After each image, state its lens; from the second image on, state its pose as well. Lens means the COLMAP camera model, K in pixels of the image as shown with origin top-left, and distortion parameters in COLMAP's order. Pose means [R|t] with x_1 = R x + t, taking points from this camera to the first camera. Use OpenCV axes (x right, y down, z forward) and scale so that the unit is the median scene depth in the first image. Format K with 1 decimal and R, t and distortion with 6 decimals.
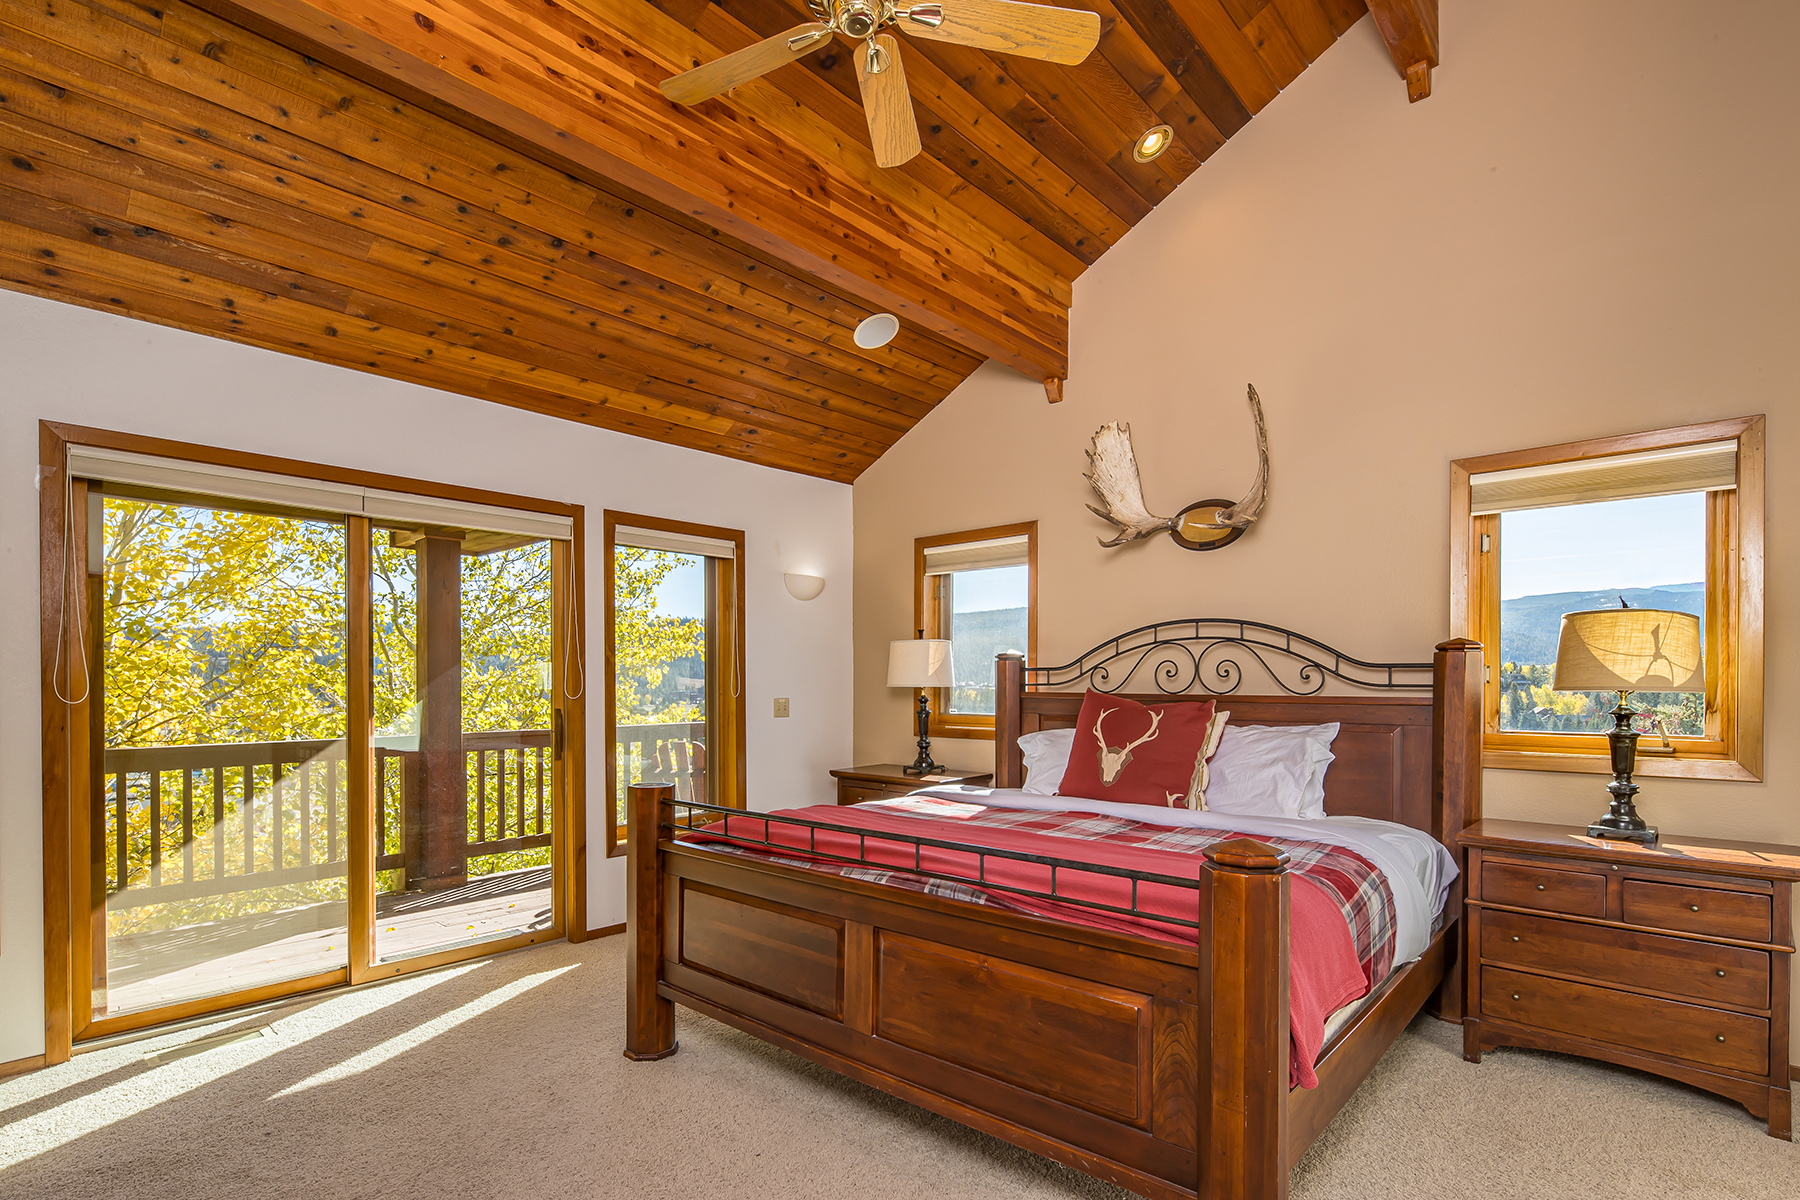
lens RADIAL K [[872.1, 0, 889.7], [0, 872.1, 687.2], [0, 0, 1]] dist [0.001825, -0.001738]
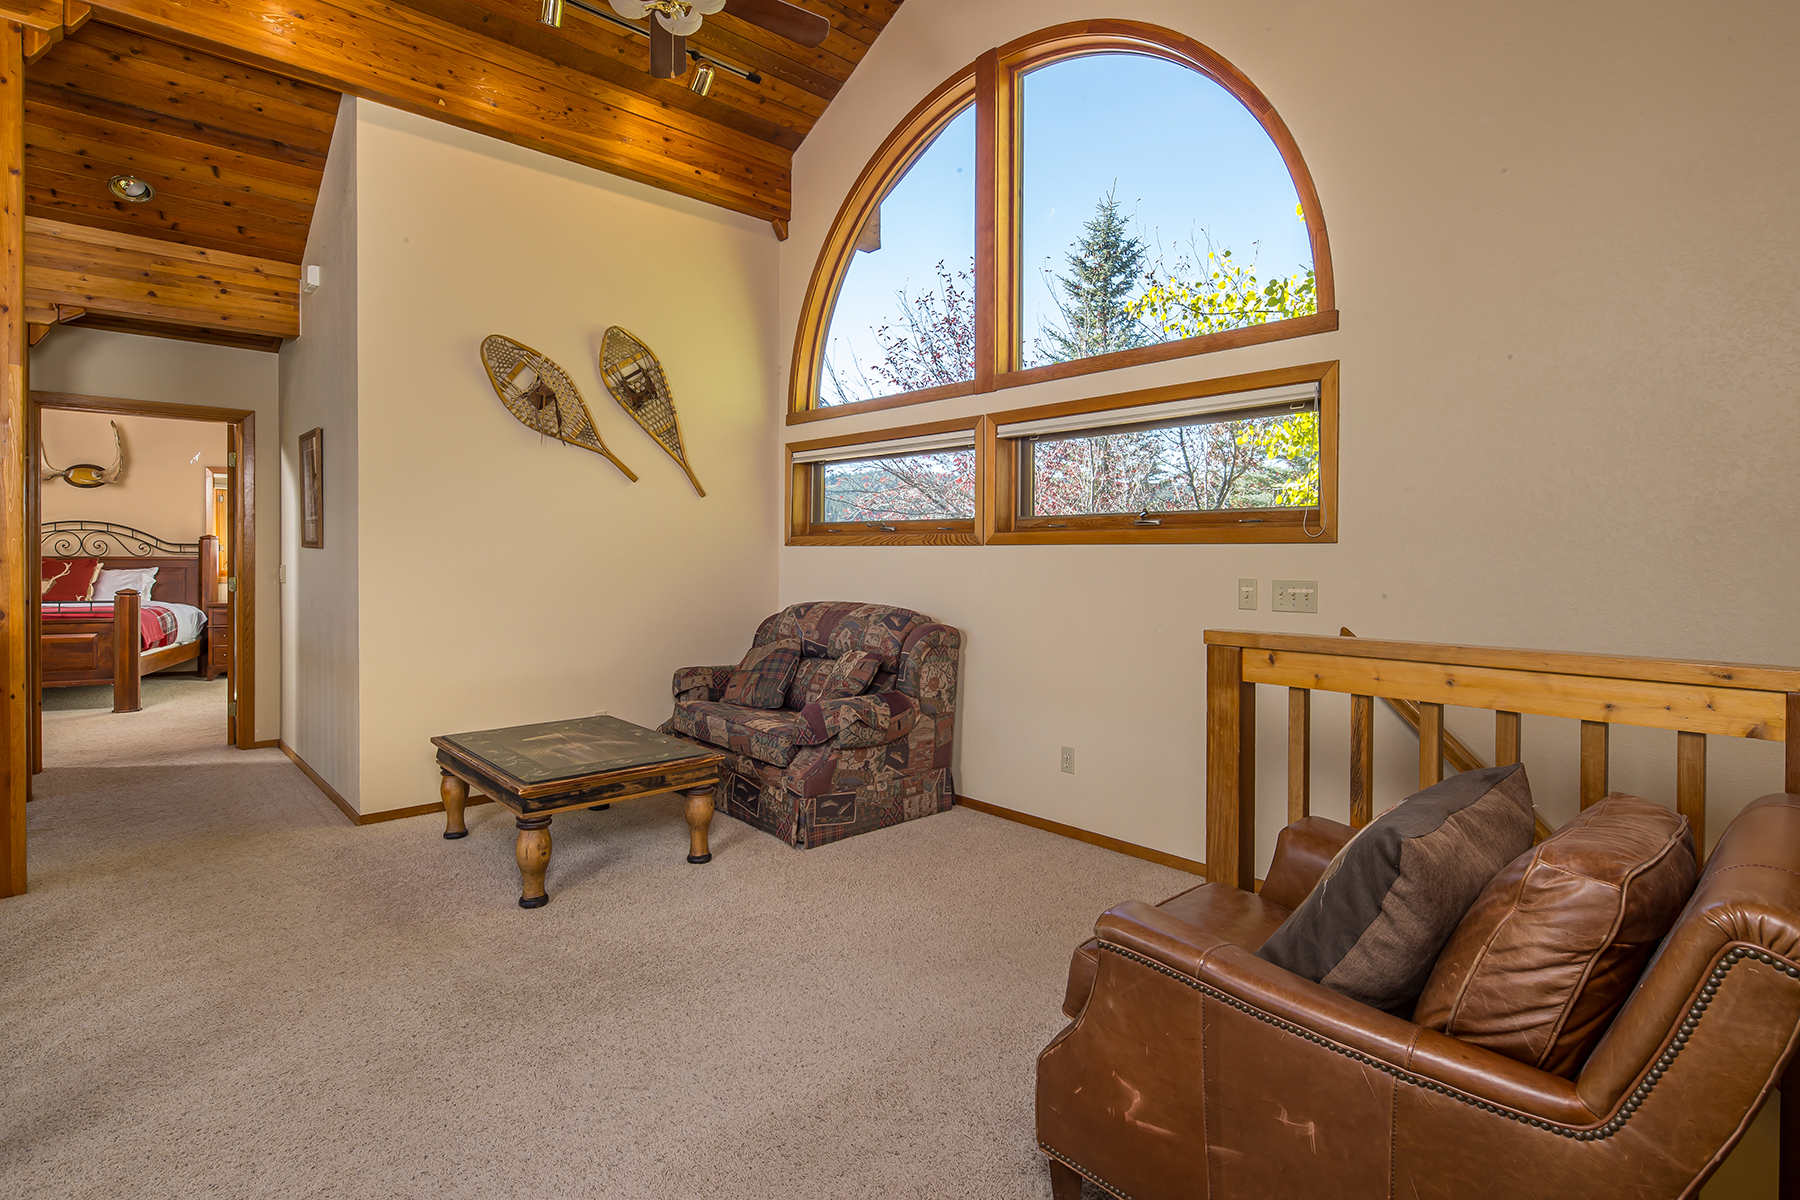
lens RADIAL K [[902.7, 0, 898.5], [0, 902.7, 555.9], [0, 0, 1]] dist [-0.001336, -0.000474]
pose [[0.406534, -0.001112, 0.913635, -1.016971], [0.003415, 0.999994, -0.000302, 0.017389], [-0.913629, 0.003243, 0.406536, -2.059246]]
